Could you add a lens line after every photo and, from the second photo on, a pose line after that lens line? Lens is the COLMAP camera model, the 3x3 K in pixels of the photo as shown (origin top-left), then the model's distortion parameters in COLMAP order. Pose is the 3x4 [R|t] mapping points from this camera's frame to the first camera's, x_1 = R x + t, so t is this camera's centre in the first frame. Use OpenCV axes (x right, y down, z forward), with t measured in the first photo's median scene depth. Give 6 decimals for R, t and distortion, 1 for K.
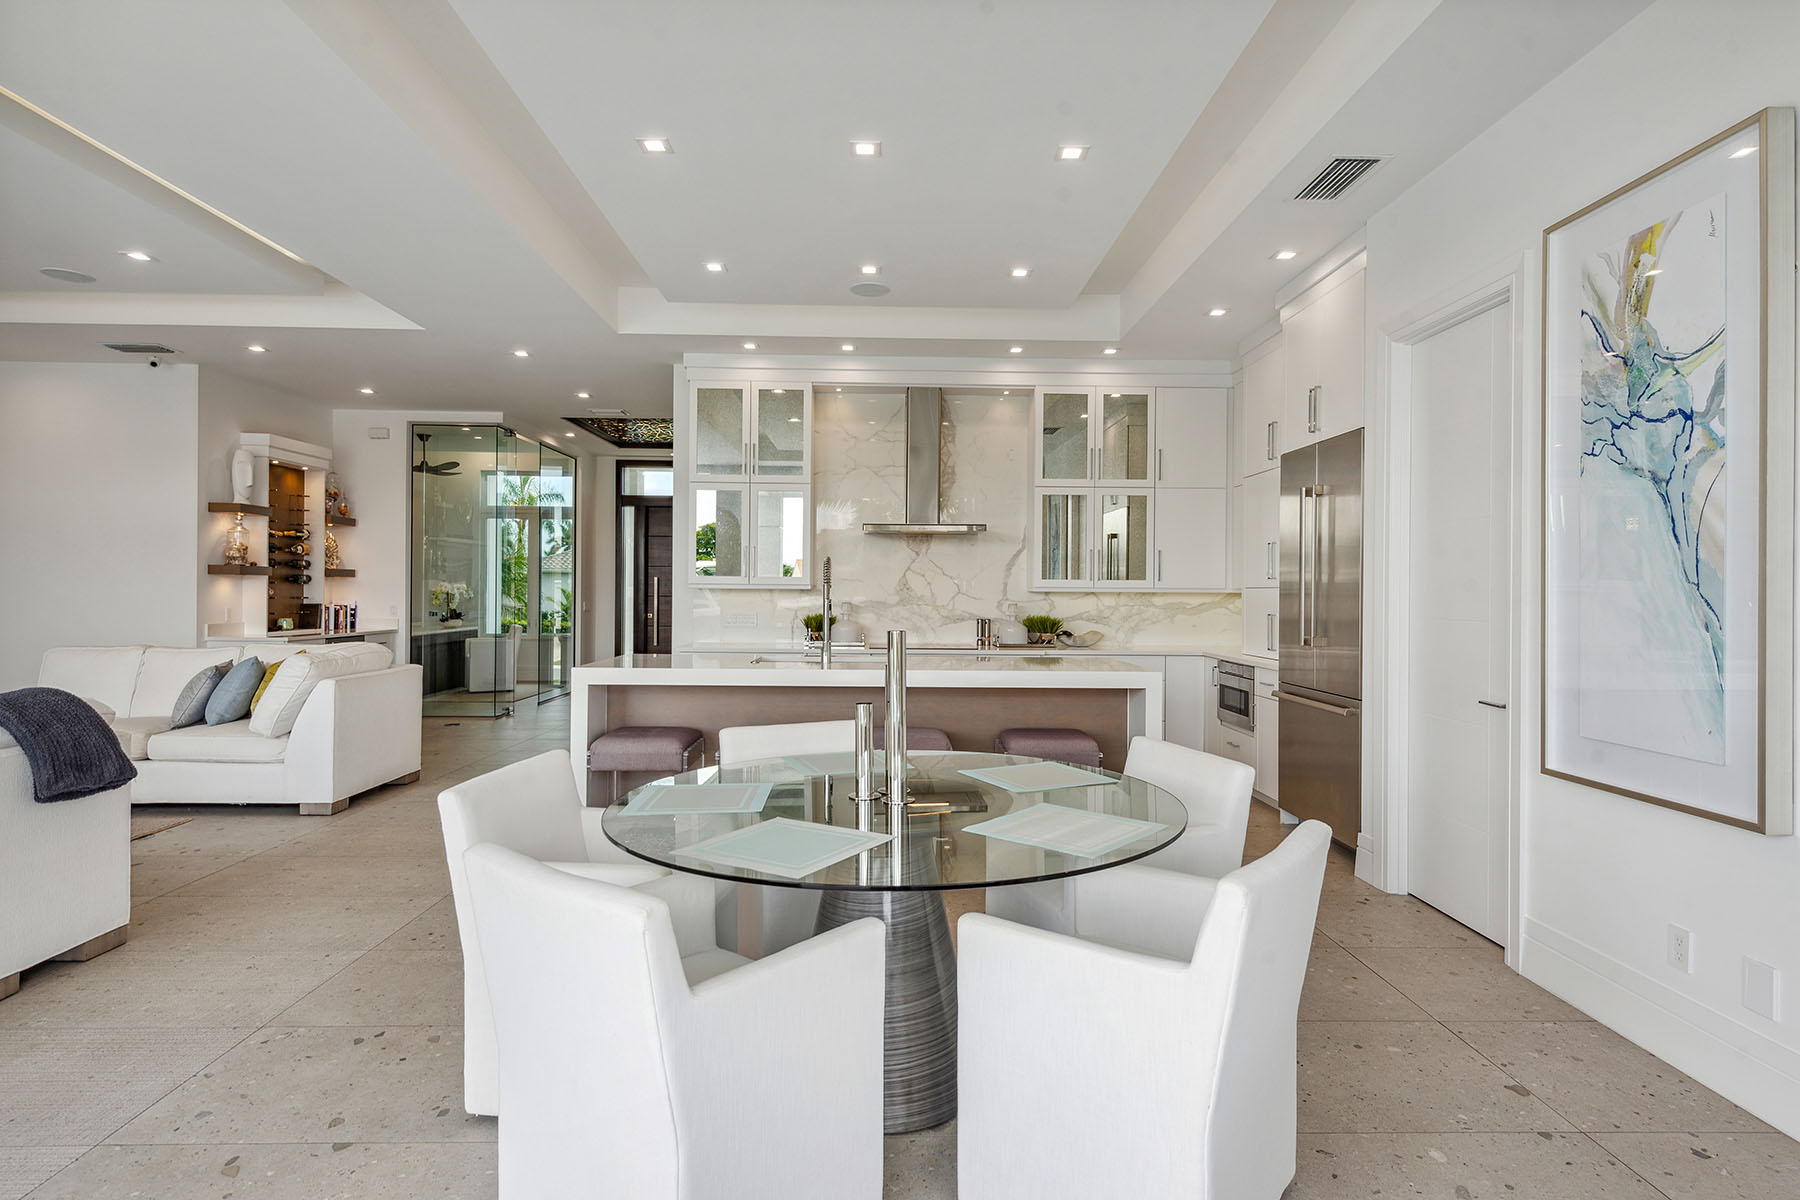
lens RADIAL K [[948.5, 0, 894.9], [0, 948.5, 599.3], [0, 0, 1]] dist [0.017142, -0.000941]
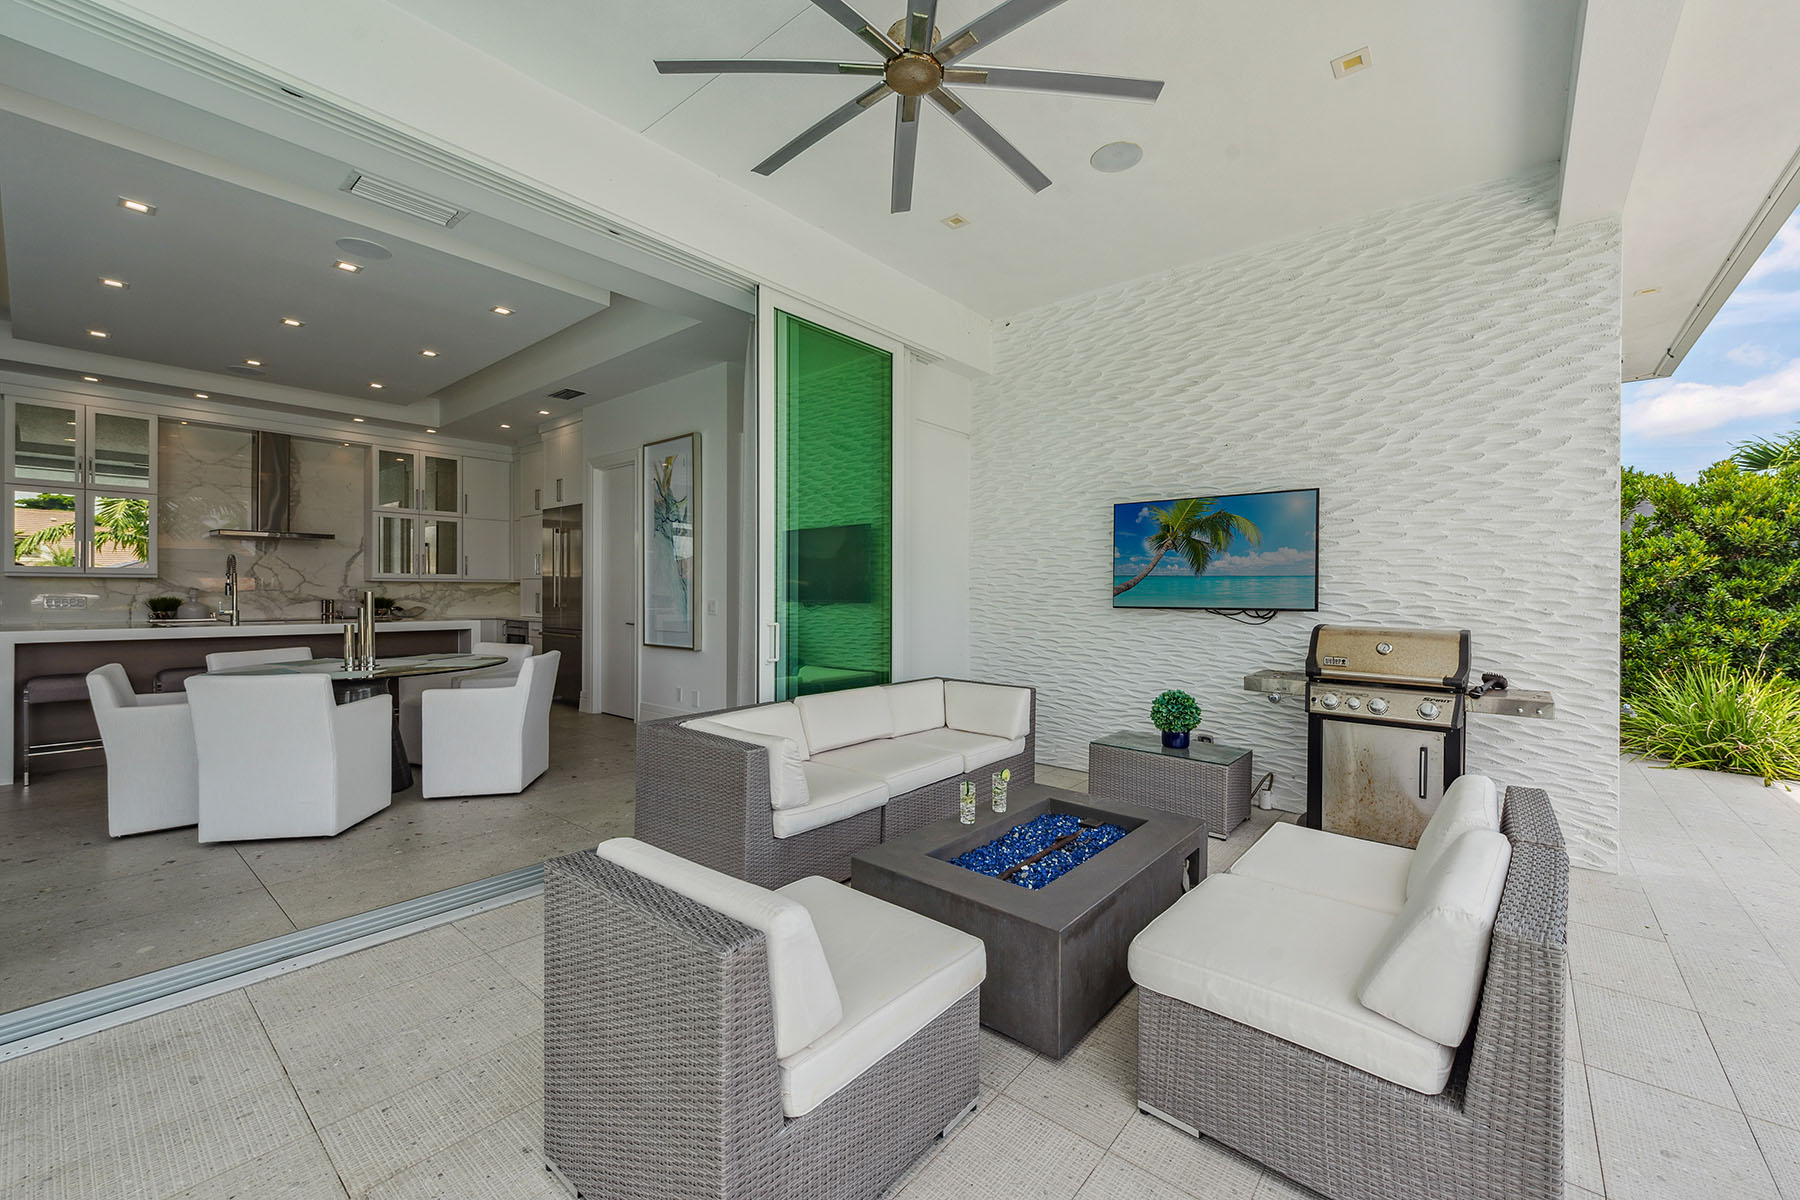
lens RADIAL K [[716.2, 0, 907.4], [0, 716.2, 593.9], [0, 0, 1]] dist [0.003150, 0.000367]
pose [[0.654310, -0.004354, 0.756214, -0.161983], [0.005279, 0.999985, 0.001190, 0.015898], [-0.756208, 0.003213, 0.654323, -0.393830]]
